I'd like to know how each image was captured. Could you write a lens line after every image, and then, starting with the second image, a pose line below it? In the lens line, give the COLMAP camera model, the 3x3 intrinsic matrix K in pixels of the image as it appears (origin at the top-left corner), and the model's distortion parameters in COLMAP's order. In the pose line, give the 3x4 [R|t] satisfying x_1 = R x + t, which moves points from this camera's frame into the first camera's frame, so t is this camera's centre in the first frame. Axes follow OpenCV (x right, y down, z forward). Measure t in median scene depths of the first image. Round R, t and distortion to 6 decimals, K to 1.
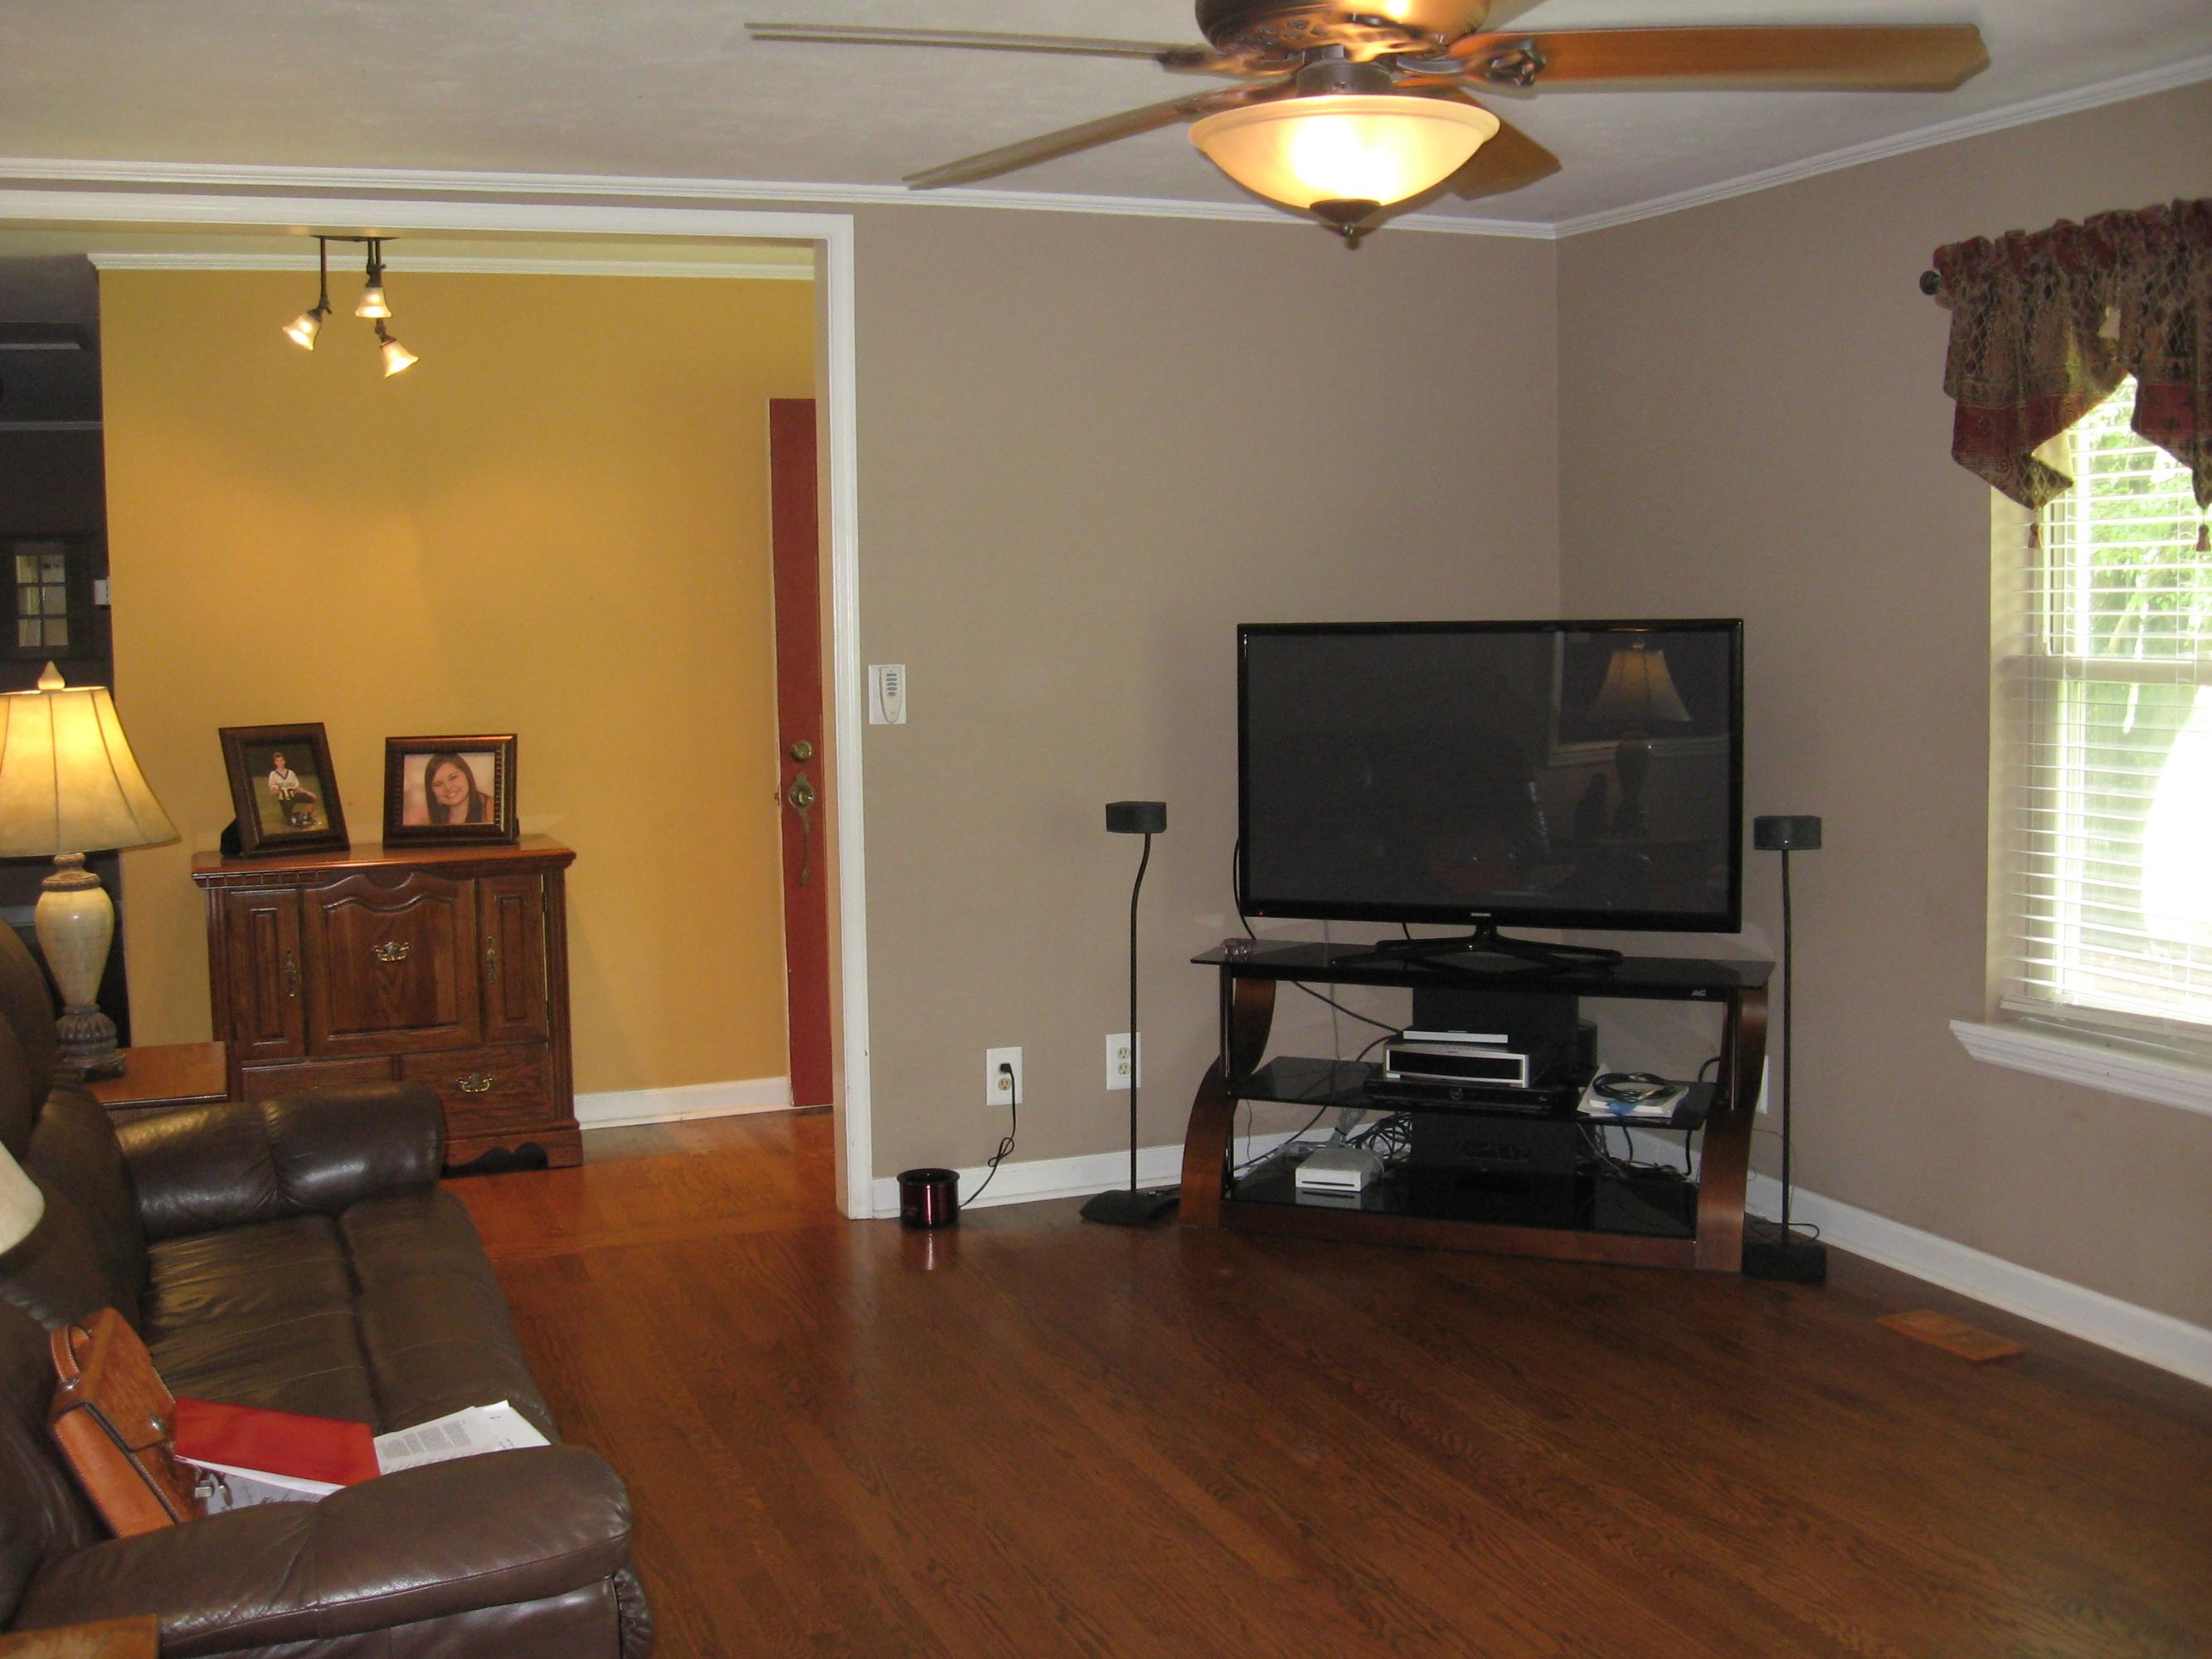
lens RADIAL K [[2320.0, 0, 1107.4], [0, 2320.0, 816.1], [0, 0, 1]] dist [-0.104587, 0.000000]
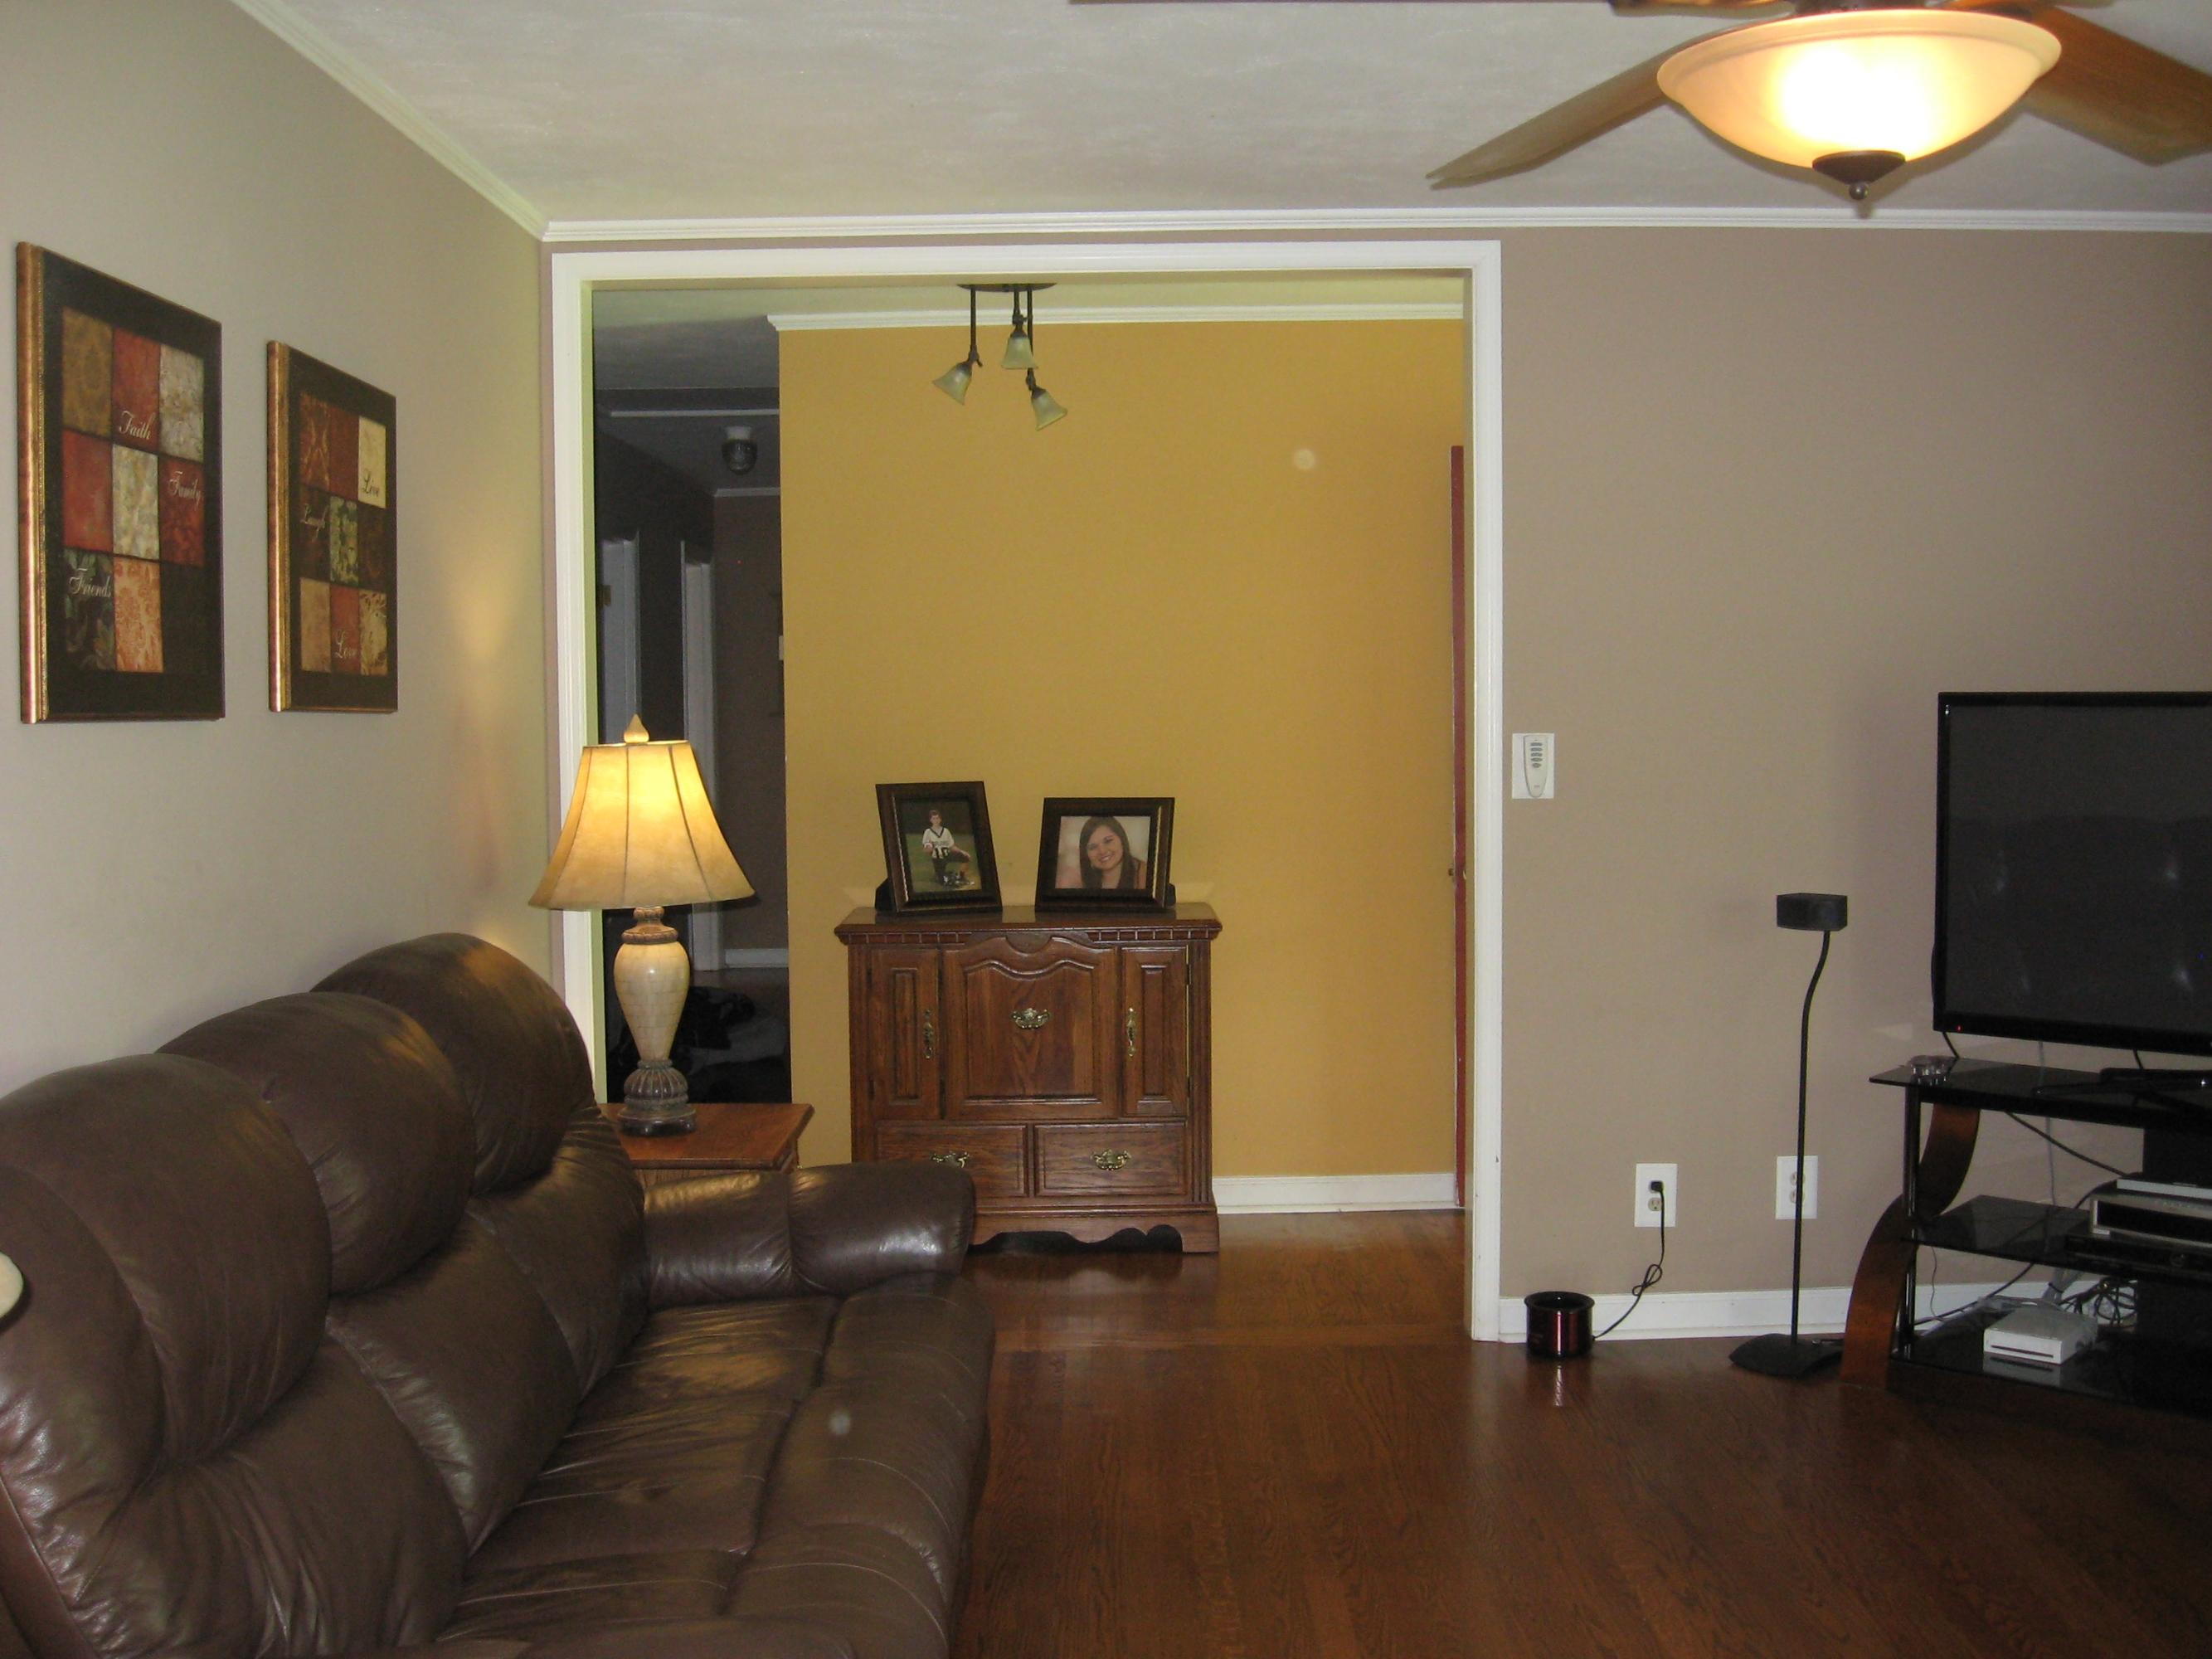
lens RADIAL K [[2320.0, 0, 1106.4], [0, 2320.0, 821.7], [0, 0, 1]] dist [-0.104587, 0.000000]
pose [[0.931909, 0.027763, -0.361628, 0.076885], [-0.036896, 0.999150, -0.018373, -0.007705], [0.360811, 0.030465, 0.932141, 0.095780]]
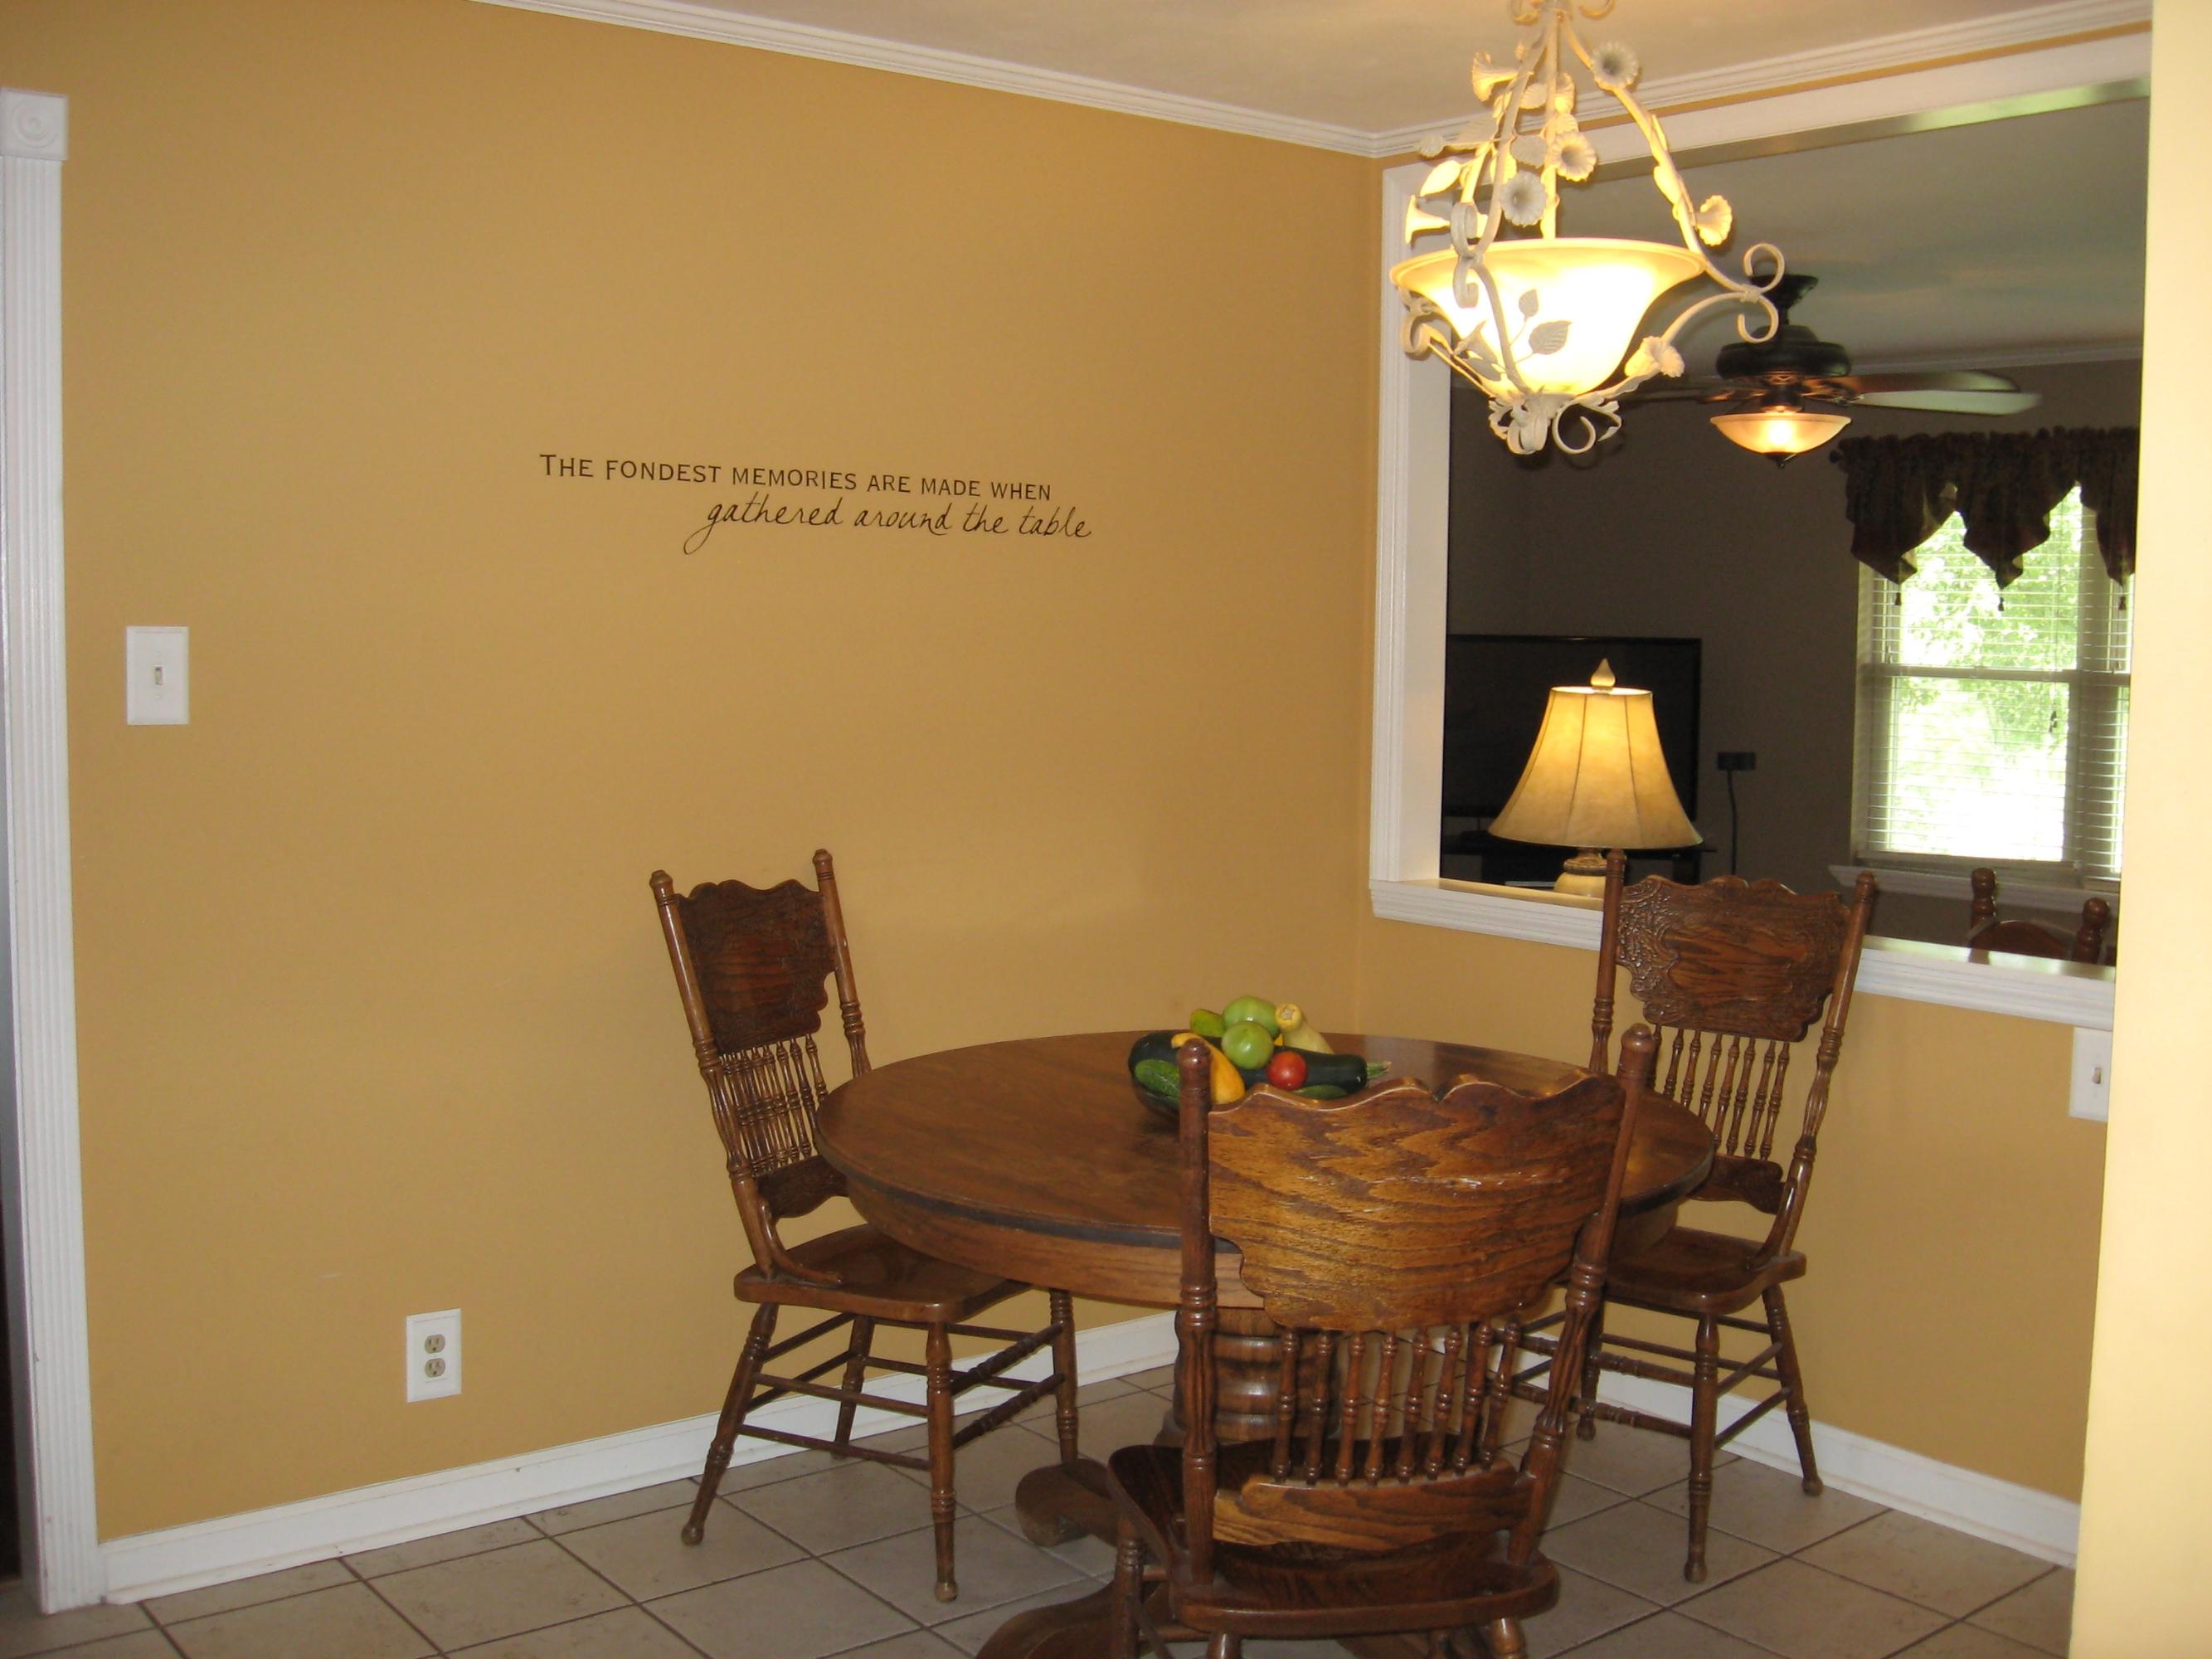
lens RADIAL K [[2320.0, 0, 1101.4], [0, 2320.0, 806.4], [0, 0, 1]] dist [-0.104587, 0.000000]
pose [[0.963328, 0.006137, 0.268257, -0.581254], [-0.003381, 0.999937, -0.010734, 0.056281], [-0.268306, 0.009433, 0.963288, -0.509175]]
